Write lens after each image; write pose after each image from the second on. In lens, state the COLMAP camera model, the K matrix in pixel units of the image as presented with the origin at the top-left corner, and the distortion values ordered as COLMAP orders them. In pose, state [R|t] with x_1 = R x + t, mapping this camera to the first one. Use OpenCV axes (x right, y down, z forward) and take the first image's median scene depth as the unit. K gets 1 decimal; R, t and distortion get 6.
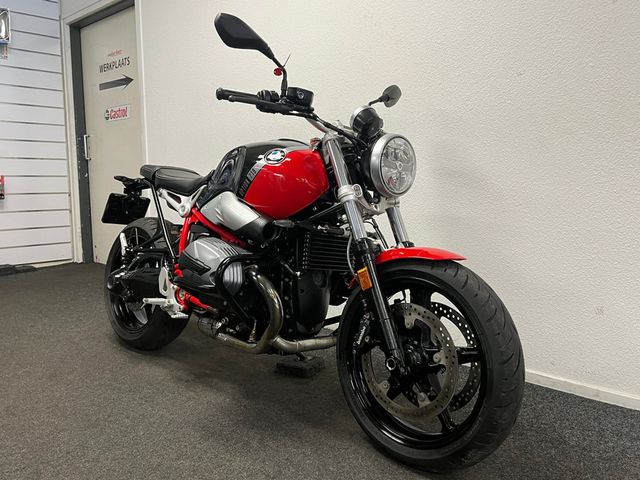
lens RADIAL K [[544.5, 0, 319.3], [0, 544.5, 240.4], [0, 0, 1]] dist [0.006926, 0.003927]
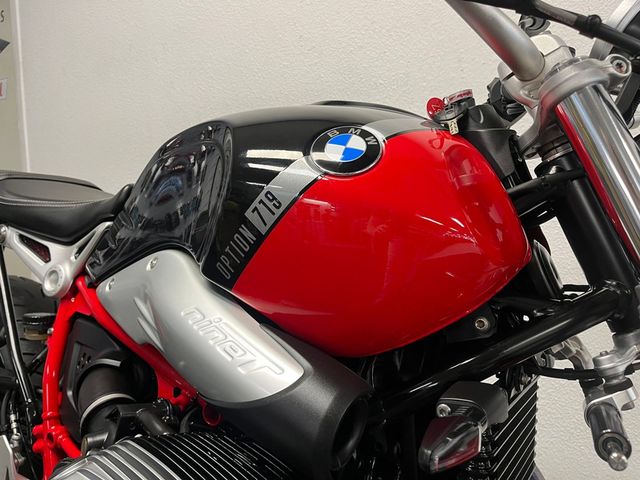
lens RADIAL K [[489.4, 0, 320.3], [0, 489.4, 237.8], [0, 0, 1]] dist [0.055884, -0.058861]
pose [[0.985641, -0.020571, 0.167594, -0.115304], [0.019076, 0.999763, 0.010523, -0.090704], [-0.167771, -0.007175, 0.985800, 0.608304]]
